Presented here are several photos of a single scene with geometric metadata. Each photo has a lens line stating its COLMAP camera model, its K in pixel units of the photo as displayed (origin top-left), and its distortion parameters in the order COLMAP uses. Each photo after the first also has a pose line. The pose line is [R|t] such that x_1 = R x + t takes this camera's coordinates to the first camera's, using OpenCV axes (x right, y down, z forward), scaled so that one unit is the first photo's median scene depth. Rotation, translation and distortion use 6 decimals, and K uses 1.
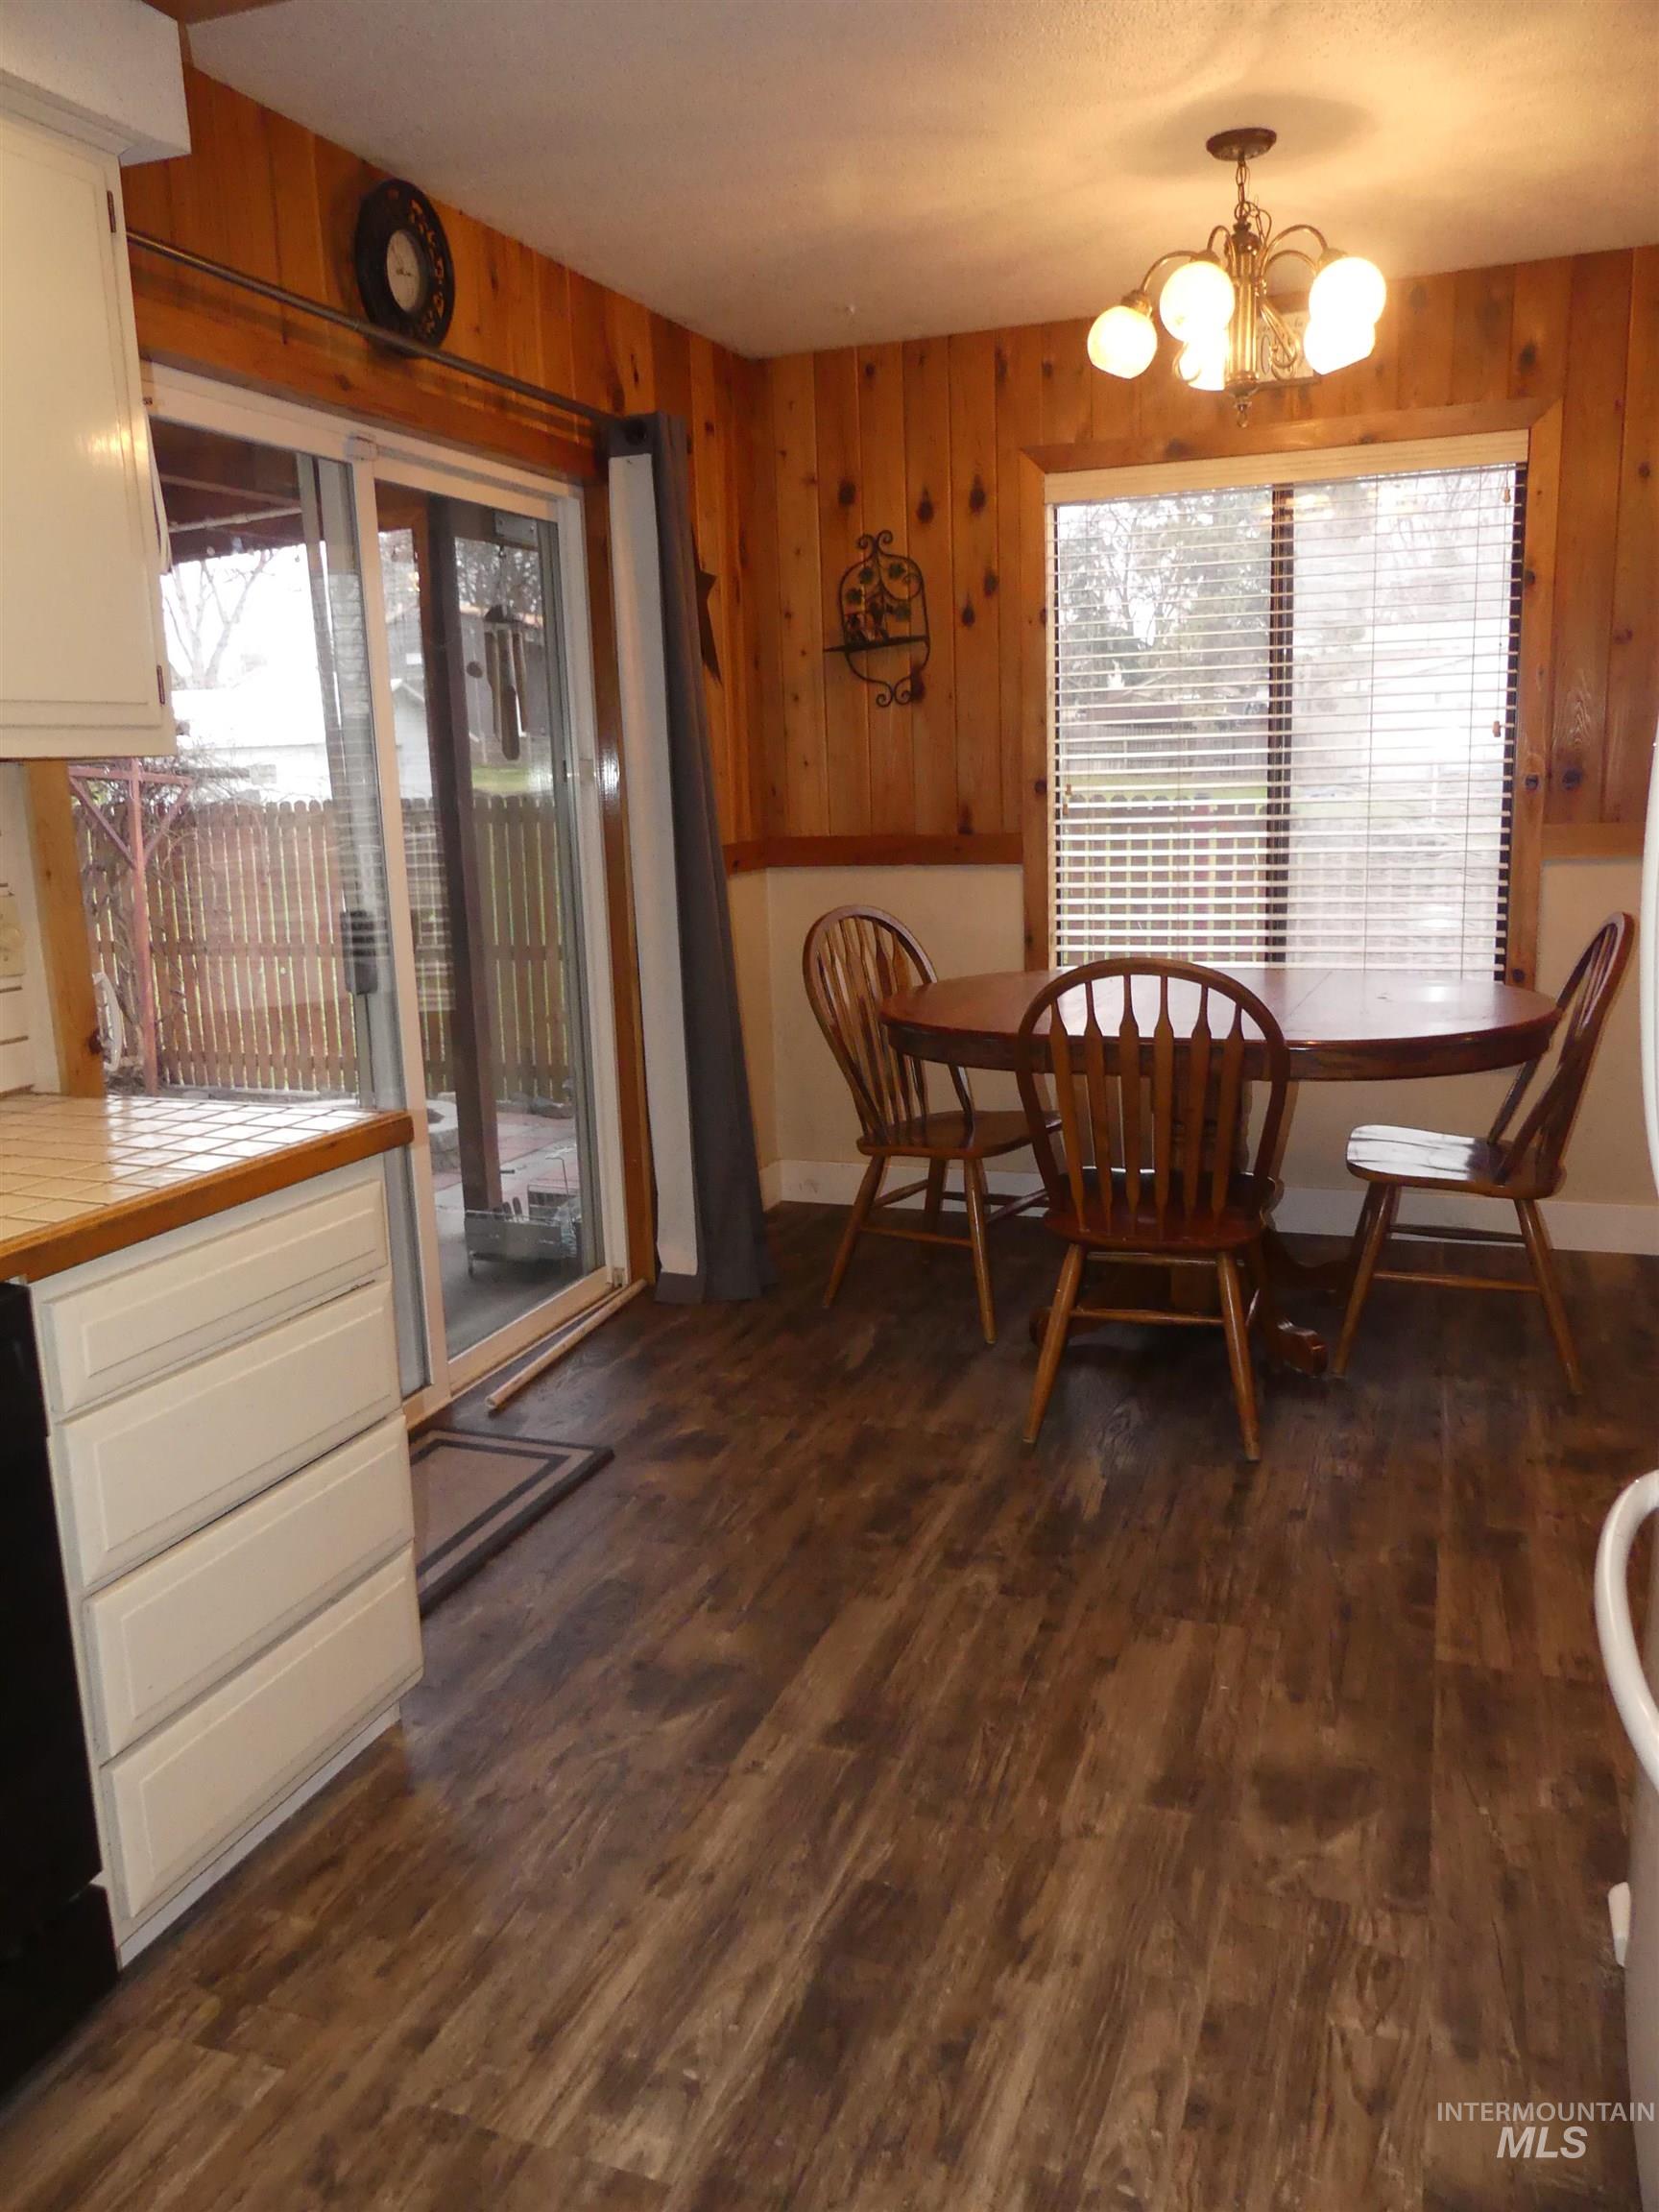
lens RADIAL K [[1664.1, 0, 835.2], [0, 1664.1, 1101.0], [0, 0, 1]] dist [-0.019642, 0.002697]
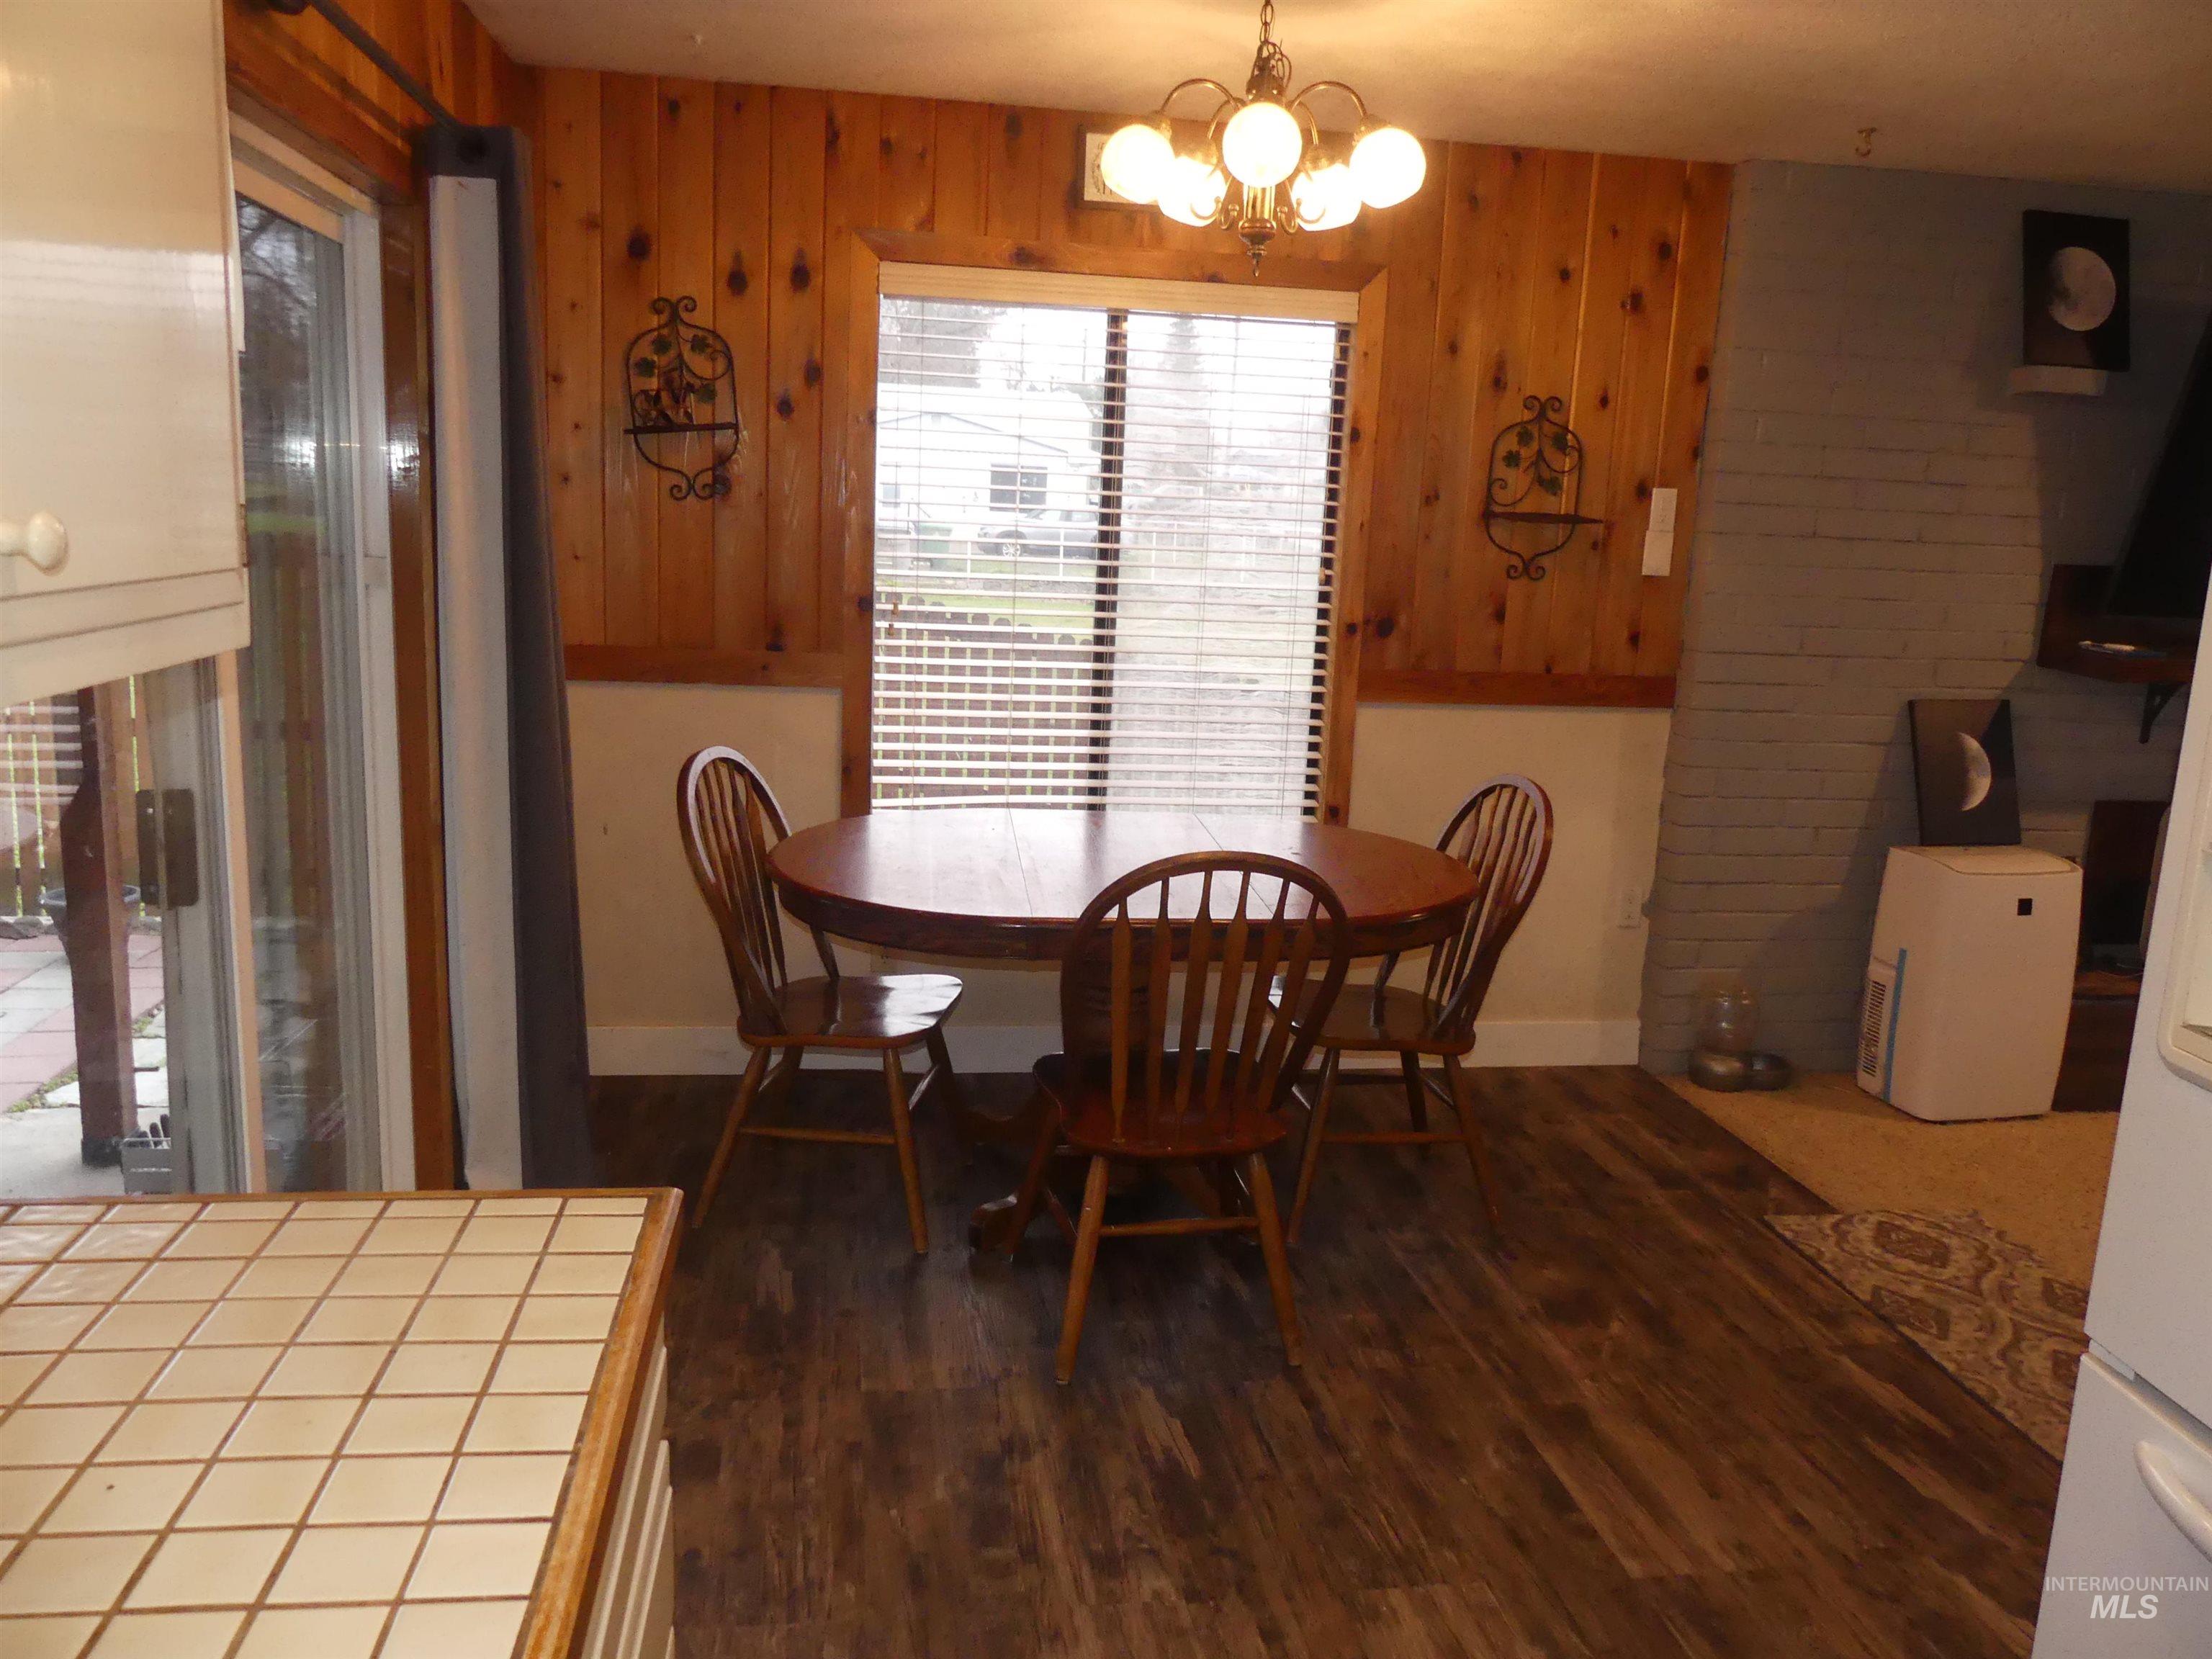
lens RADIAL K [[1664.1, 0, 1107.0], [0, 1664.1, 828.0], [0, 0, 1]] dist [-0.019642, 0.002697]
pose [[0.867655, -0.019897, 0.496768, -0.221500], [0.022867, 0.999739, 0.000103, -0.067588], [-0.496640, 0.011270, 0.867883, 0.160872]]
